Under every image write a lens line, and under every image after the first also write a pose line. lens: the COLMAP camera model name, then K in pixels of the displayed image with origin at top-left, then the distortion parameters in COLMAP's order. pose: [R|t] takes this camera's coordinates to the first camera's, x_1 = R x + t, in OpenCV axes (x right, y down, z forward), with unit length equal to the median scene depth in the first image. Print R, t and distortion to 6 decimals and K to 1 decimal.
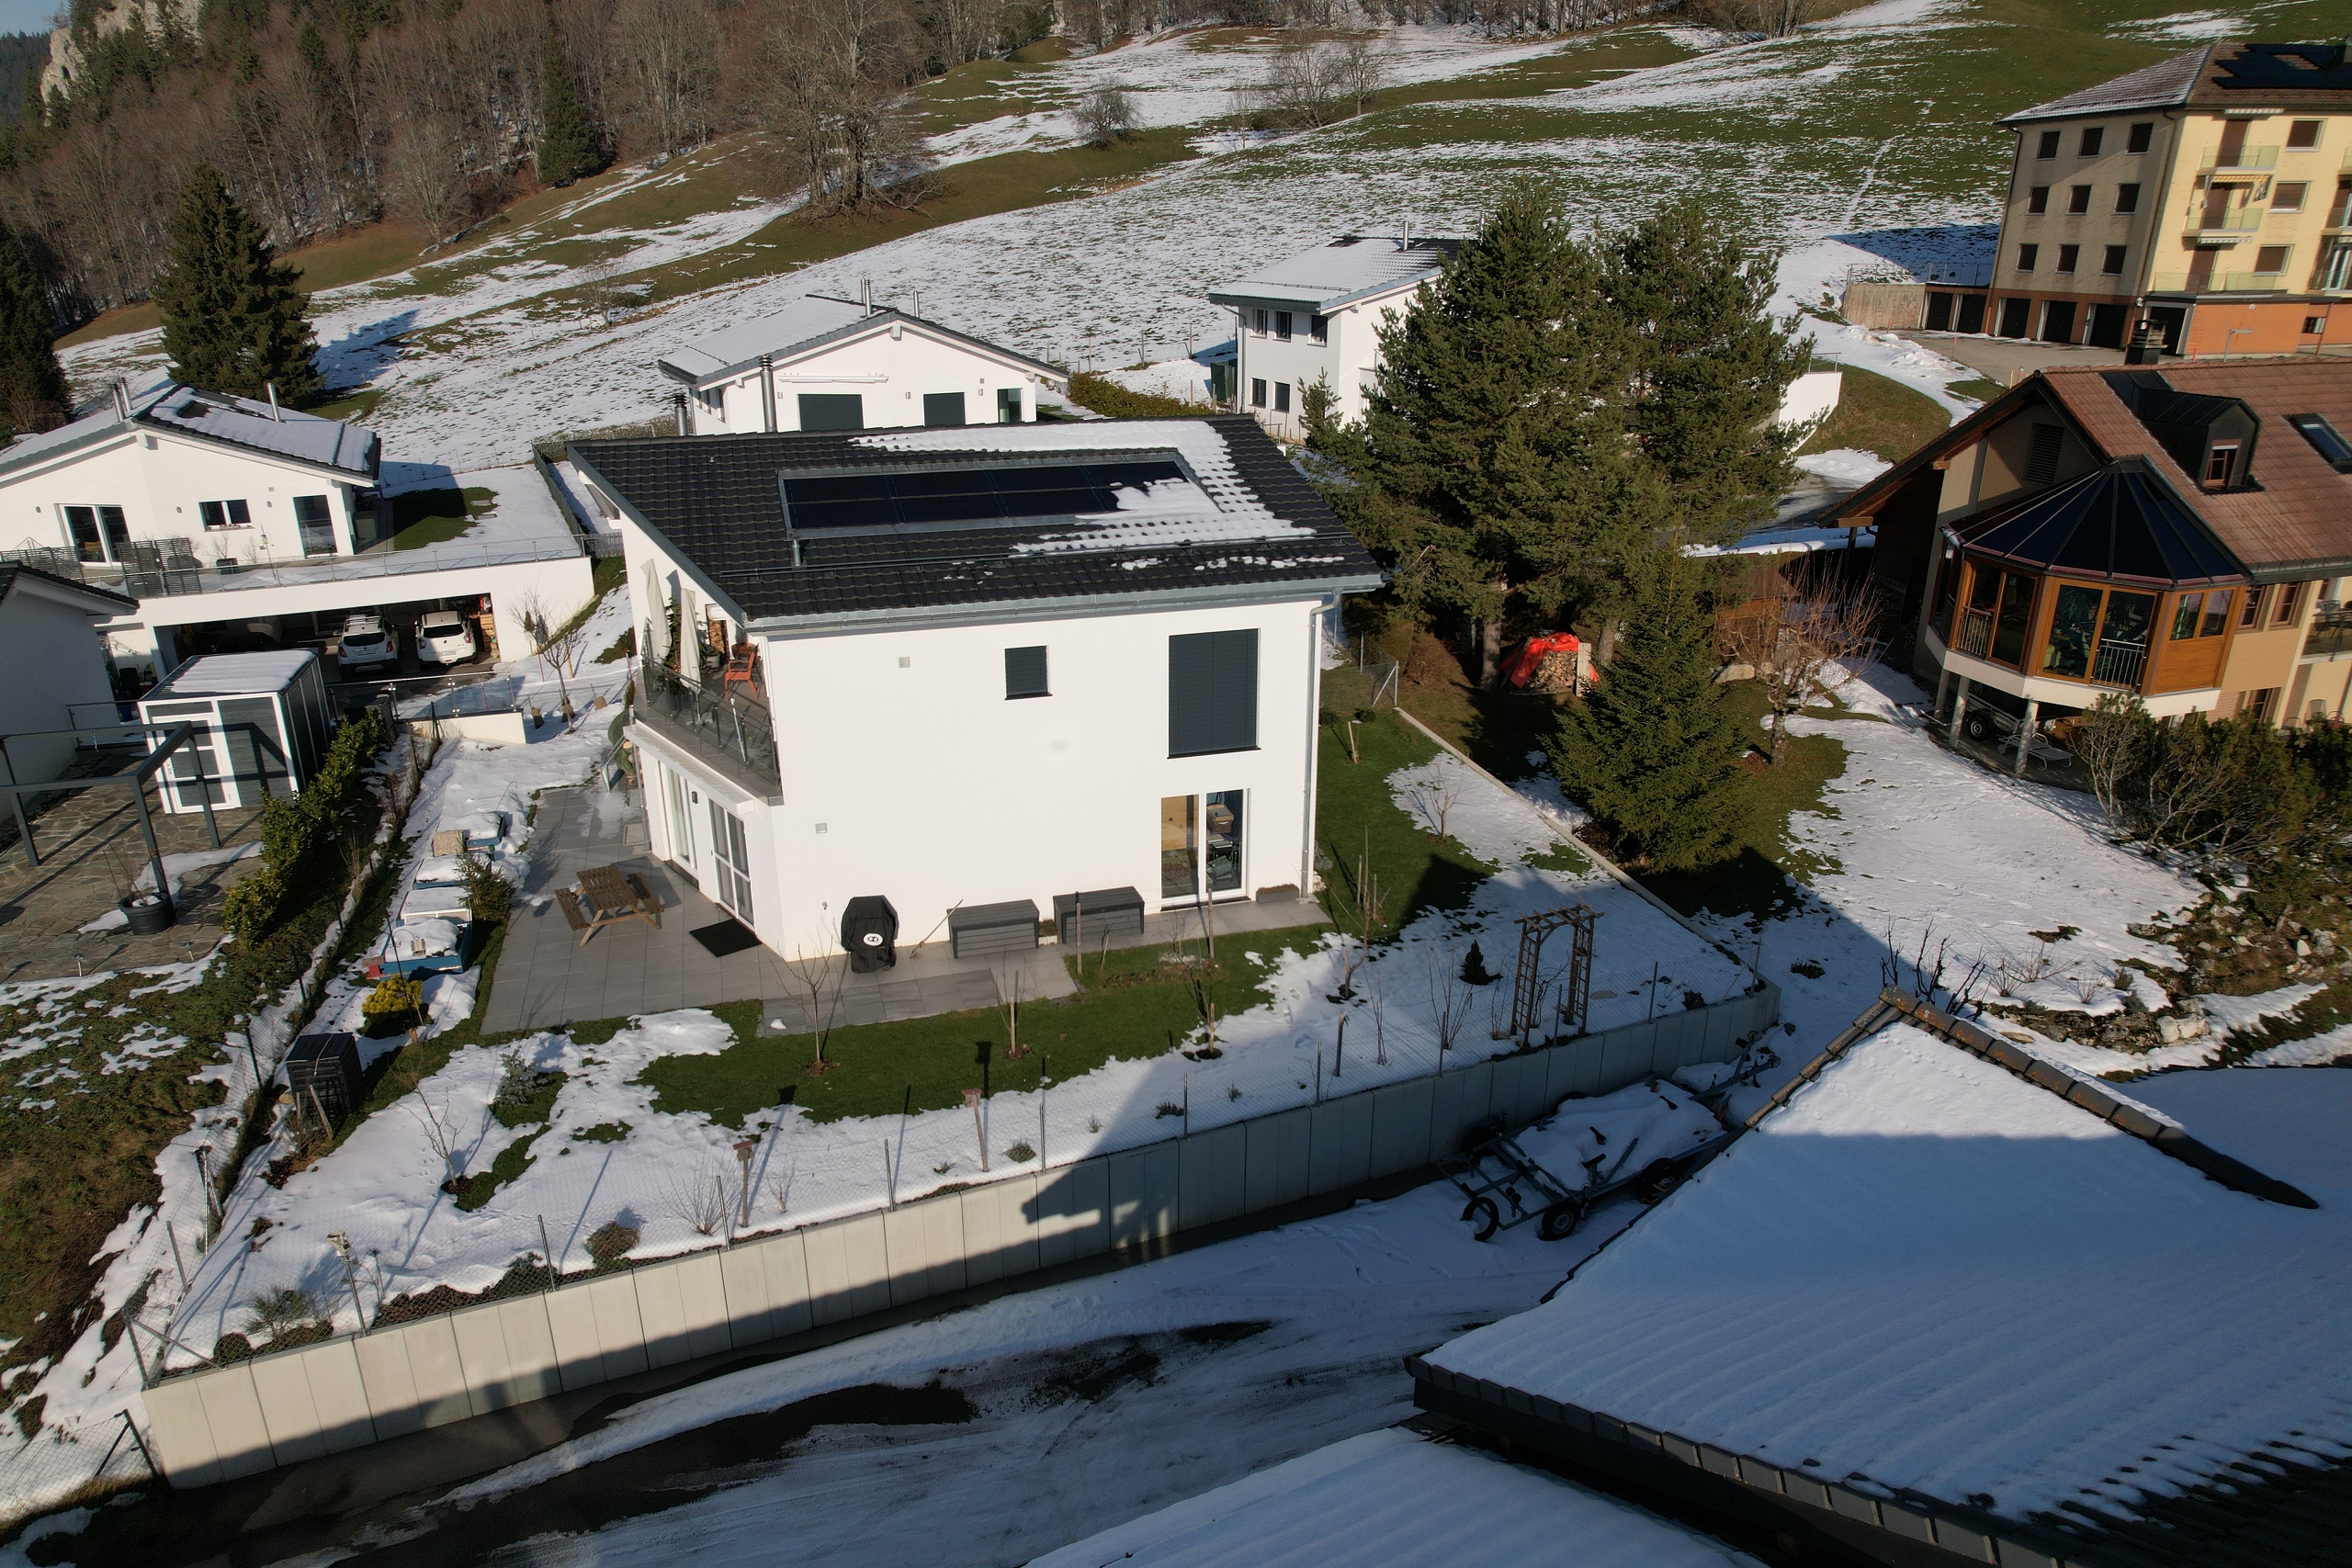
lens RADIAL K [[1501.8, 0, 1185.2], [0, 1501.8, 778.0], [0, 0, 1]] dist [-0.077661, 0.073343]
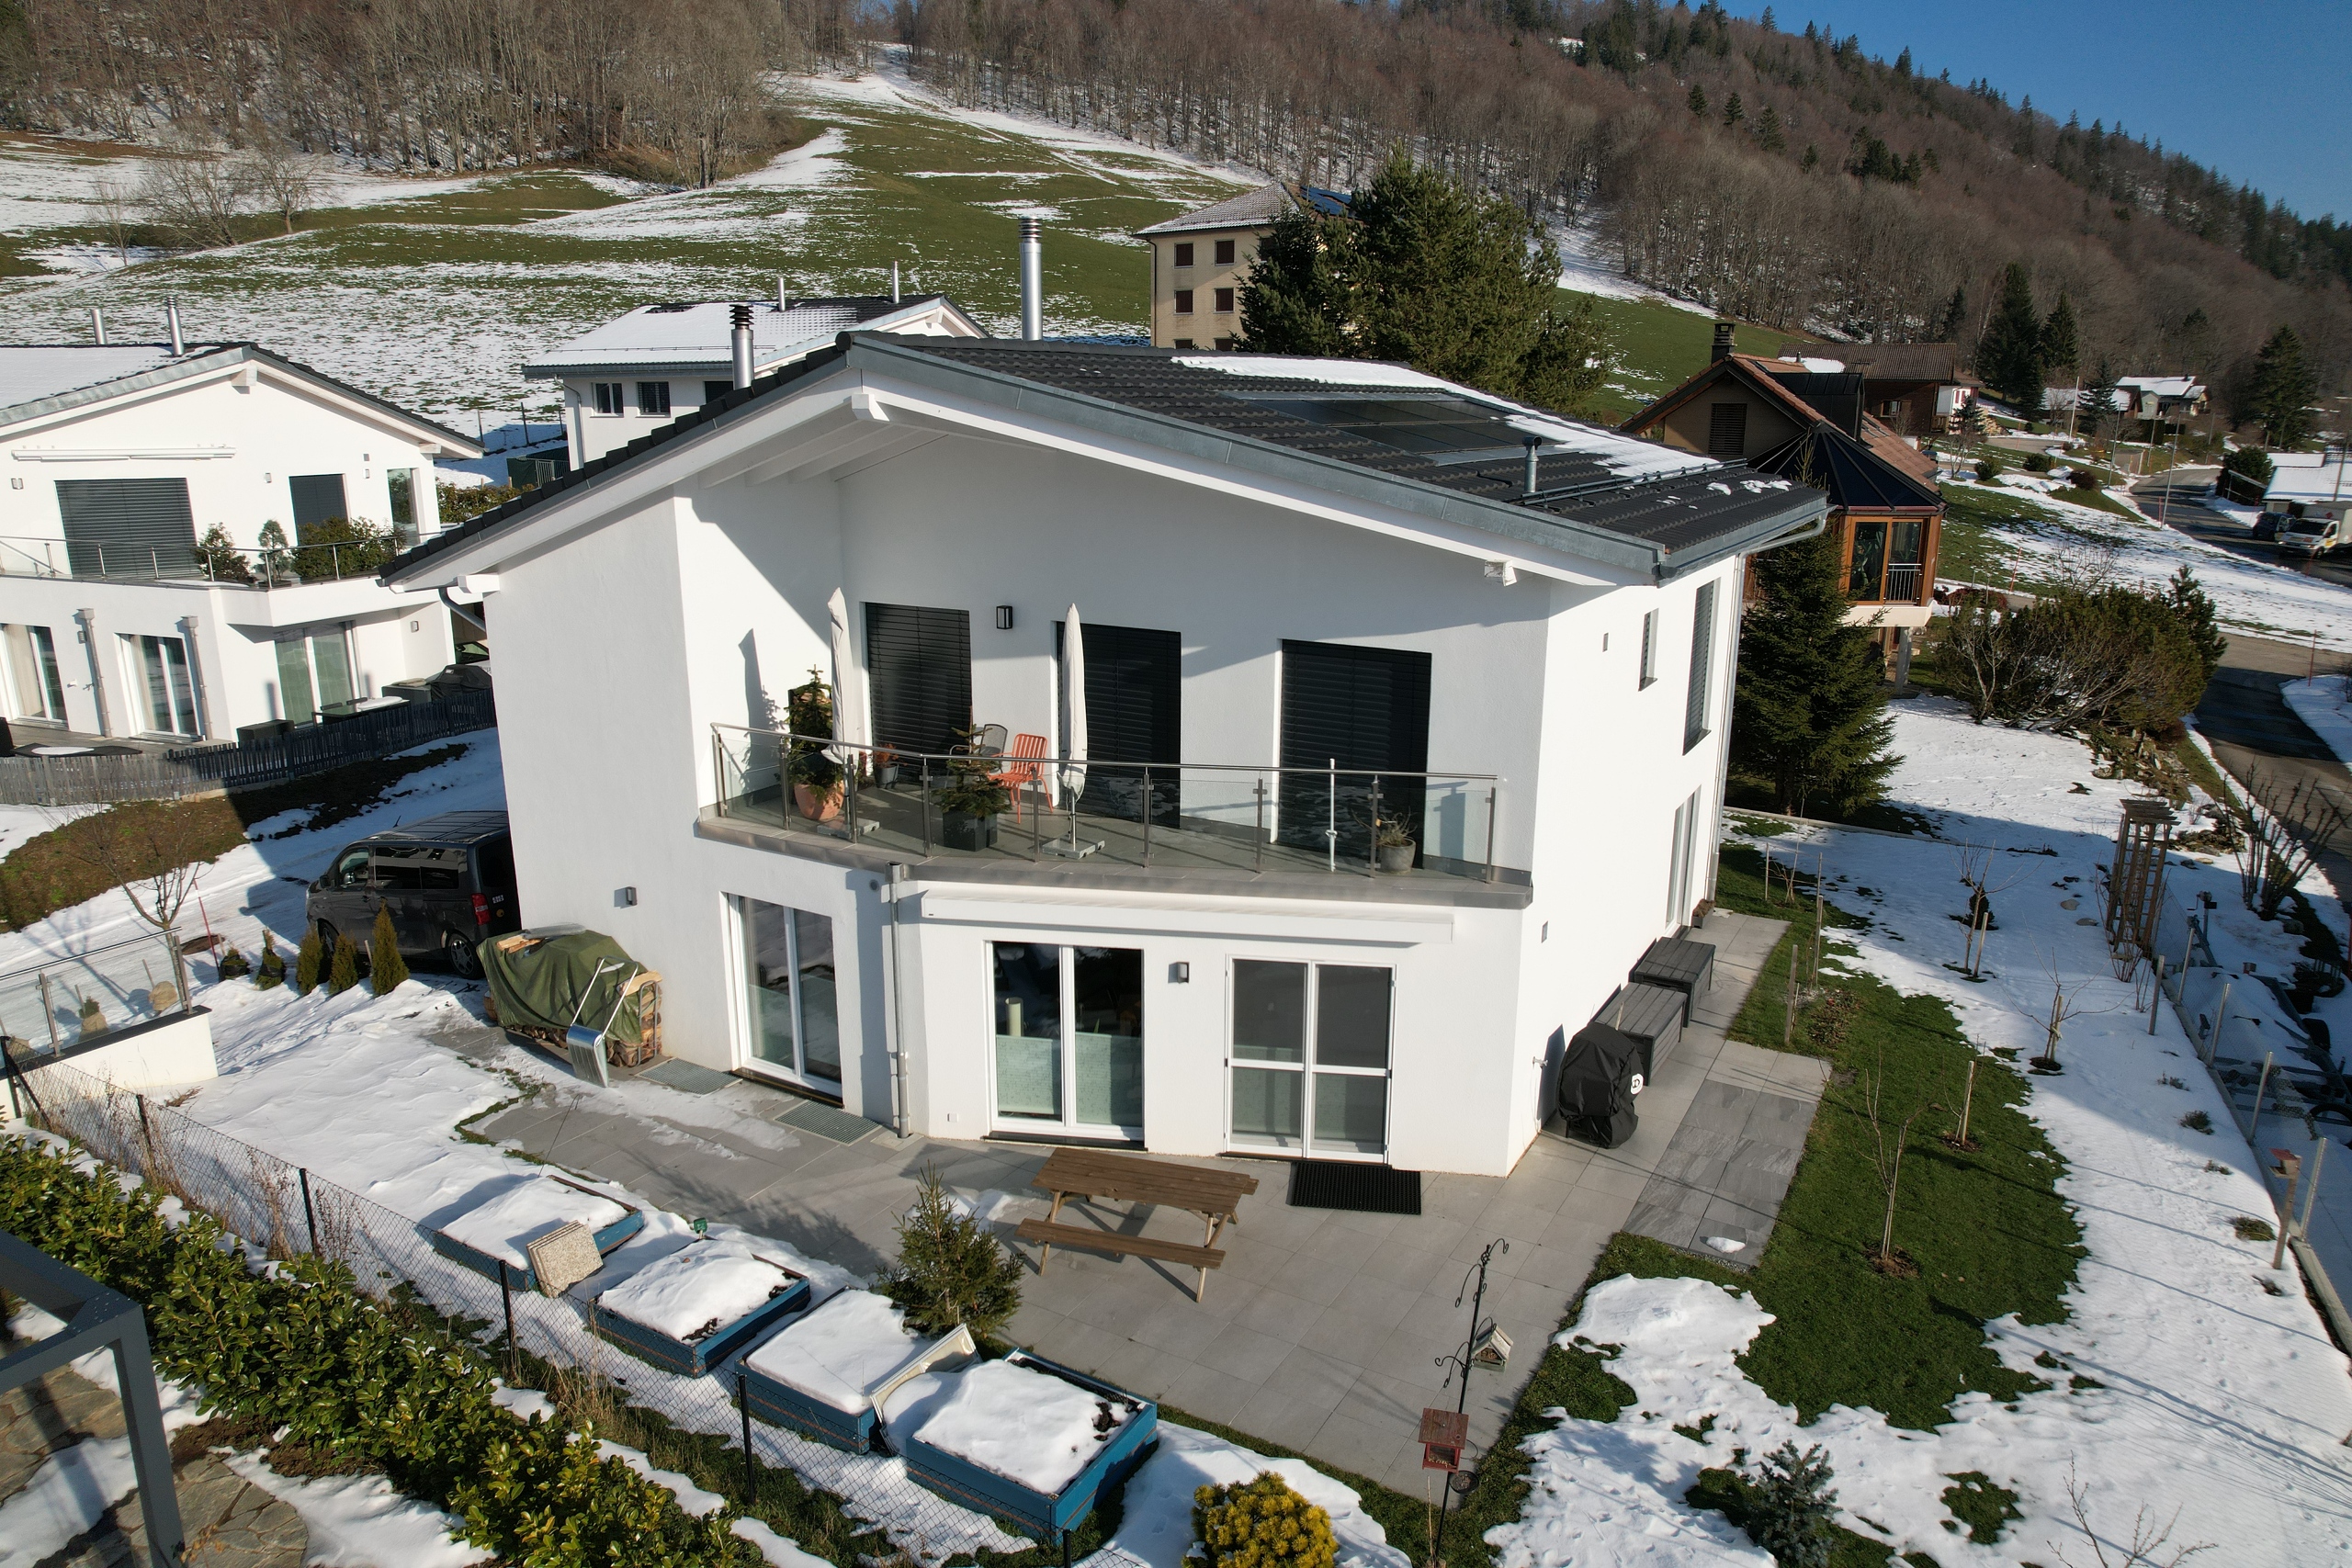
lens RADIAL K [[1501.8, 0, 1185.2], [0, 1501.8, 778.0], [0, 0, 1]] dist [-0.077661, 0.073343]
pose [[0.738340, -0.166987, 0.653429, -0.710218], [0.236005, 0.971578, -0.018382, -0.048771], [-0.631788, 0.167784, 0.756765, 0.598805]]
